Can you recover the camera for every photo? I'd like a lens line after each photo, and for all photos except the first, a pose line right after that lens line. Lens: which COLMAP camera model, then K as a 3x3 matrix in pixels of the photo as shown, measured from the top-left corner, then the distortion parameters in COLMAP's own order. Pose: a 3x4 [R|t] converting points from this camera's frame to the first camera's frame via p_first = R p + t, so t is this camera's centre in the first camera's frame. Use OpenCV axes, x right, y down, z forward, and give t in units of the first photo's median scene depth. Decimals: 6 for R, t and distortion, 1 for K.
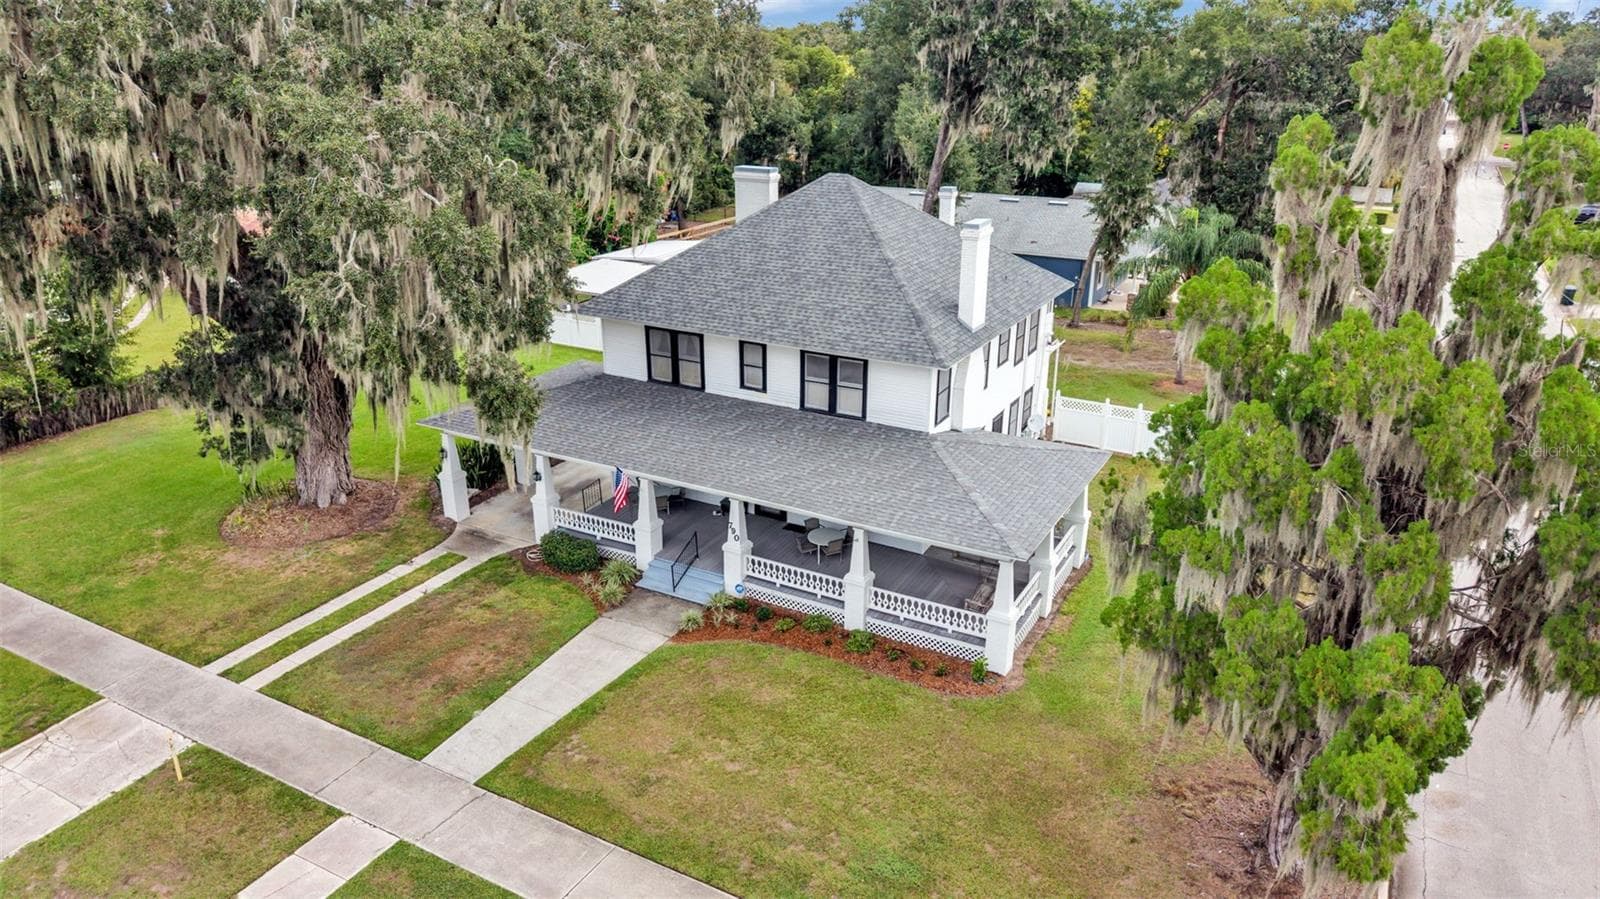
lens RADIAL K [[1102.1, 0, 802.8], [0, 1102.1, 444.2], [0, 0, 1]] dist [0.011509, 0.001637]
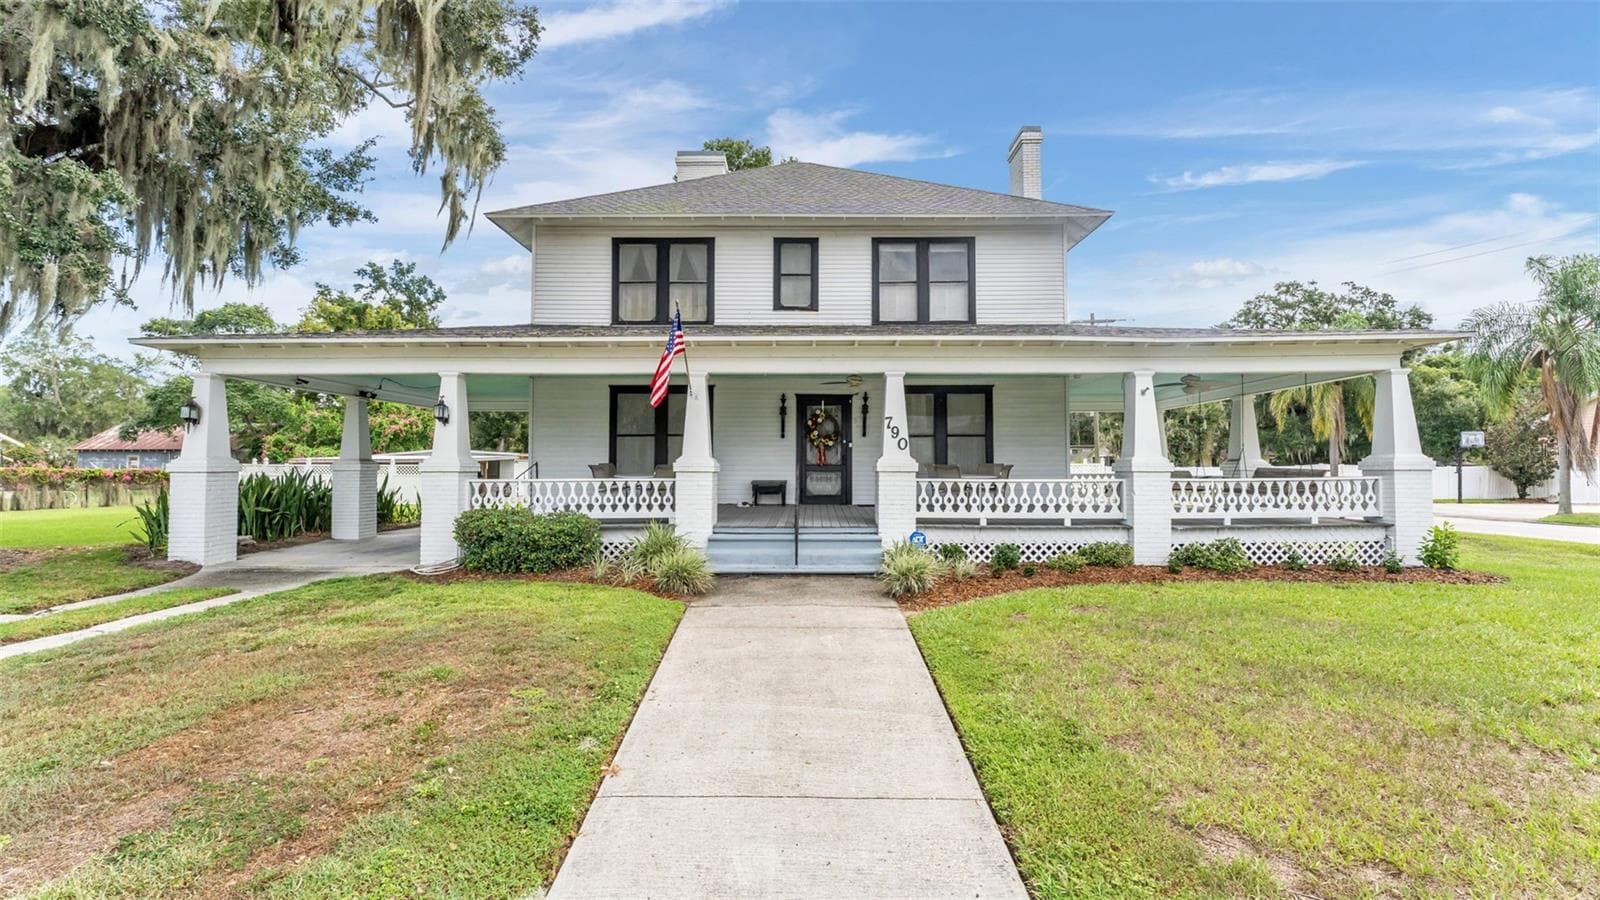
lens RADIAL K [[650.2, 0, 790.4], [0, 650.2, 448.4], [0, 0, 1]] dist [-0.012317, -0.000543]
pose [[0.888171, 0.008347, 0.459438, -0.244253], [0.165849, 0.926619, -0.337448, 0.176998], [-0.428541, 0.375908, 0.821612, 0.718066]]
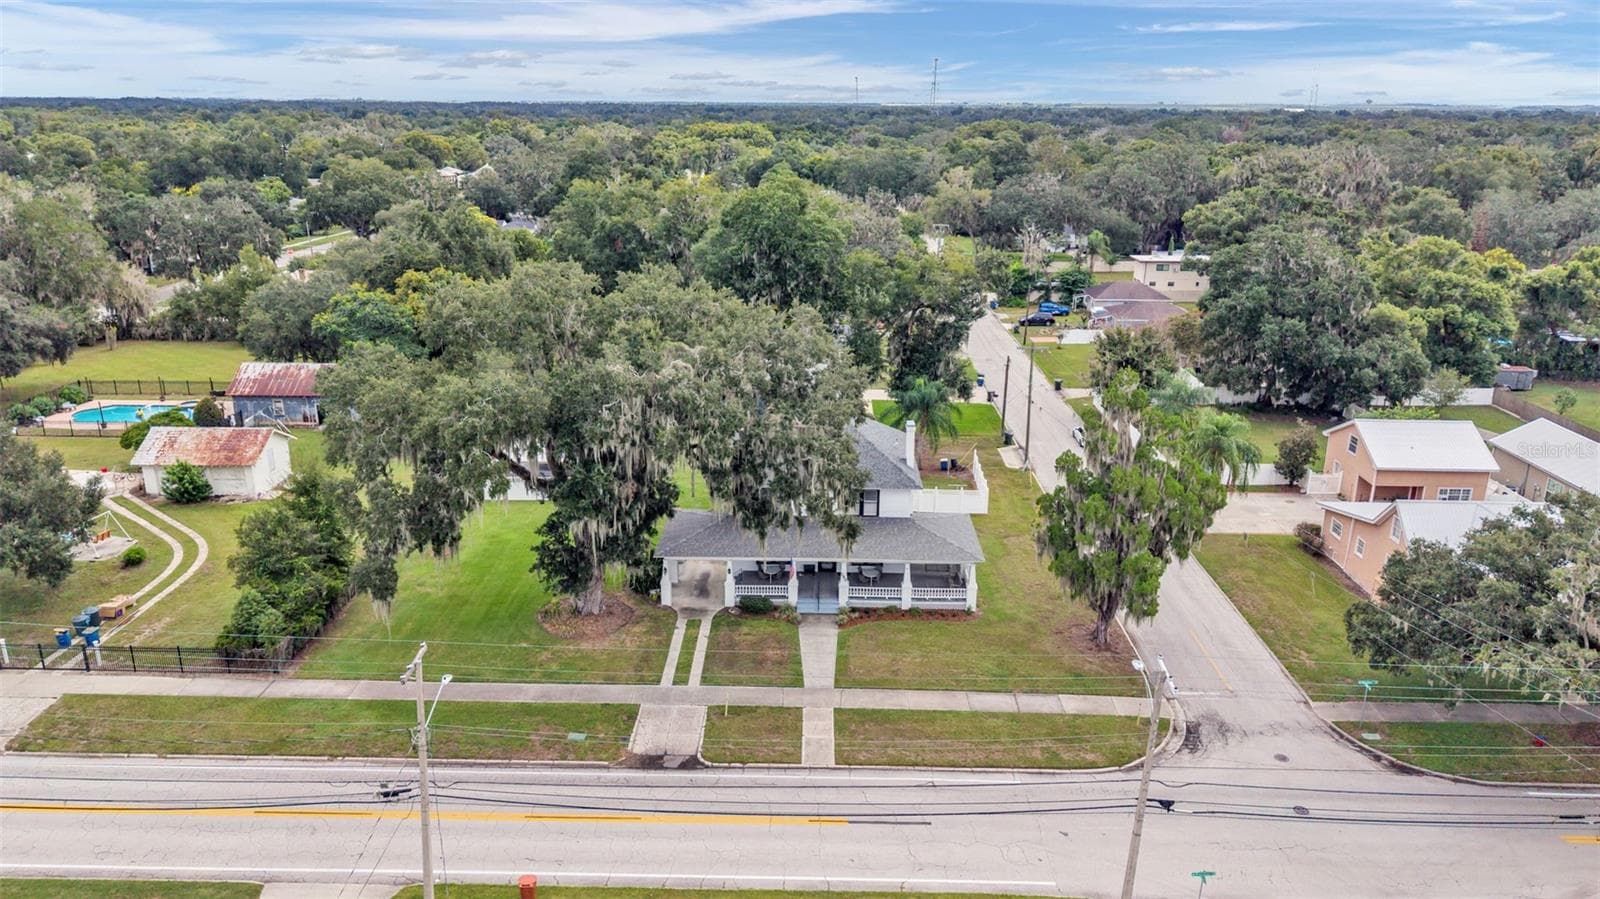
lens RADIAL K [[1102.1, 0, 803.1], [0, 1102.1, 458.2], [0, 0, 1]] dist [0.011509, 0.001637]
pose [[0.891602, -0.139566, 0.430775, -0.992023], [0.159808, 0.987087, -0.010959, -0.137203], [-0.423683, 0.078613, 0.902393, -0.912980]]
